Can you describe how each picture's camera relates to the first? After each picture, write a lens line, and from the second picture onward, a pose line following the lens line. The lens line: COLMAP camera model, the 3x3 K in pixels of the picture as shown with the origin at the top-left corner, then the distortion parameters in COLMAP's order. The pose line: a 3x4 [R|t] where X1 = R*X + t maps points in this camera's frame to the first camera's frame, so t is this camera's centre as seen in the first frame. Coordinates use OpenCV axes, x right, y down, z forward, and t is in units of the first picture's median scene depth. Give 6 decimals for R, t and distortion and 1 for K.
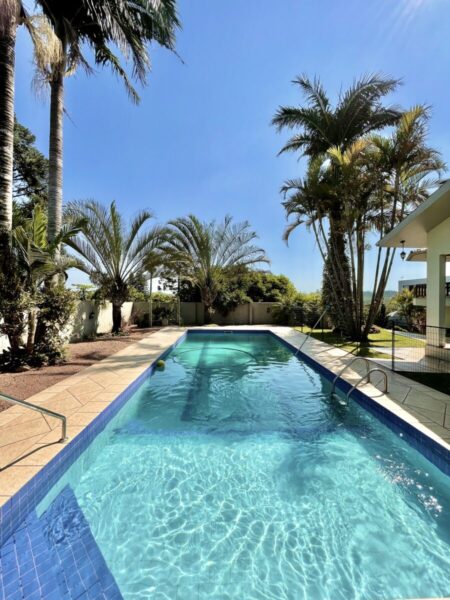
lens RADIAL K [[243.3, 0, 223.7], [0, 243.3, 300.1], [0, 0, 1]] dist [-0.001800, -0.000052]
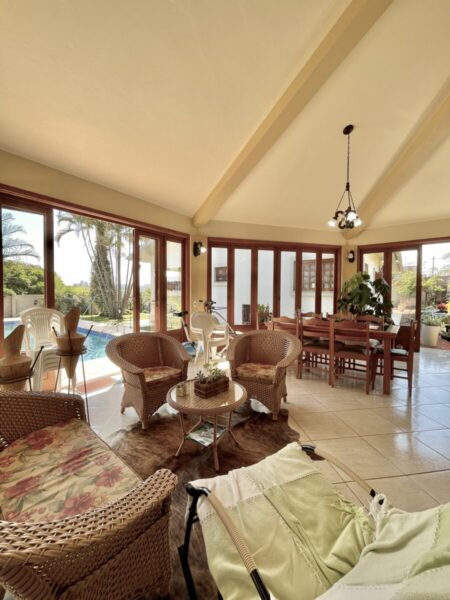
lens RADIAL K [[243.3, 0, 223.2], [0, 243.3, 300.6], [0, 0, 1]] dist [-0.001800, -0.000052]
pose [[0.628293, -0.027075, 0.777505, -0.158023], [-0.000059, 0.999393, 0.034850, -0.001316], [-0.777977, -0.021942, 0.627910, -0.360131]]
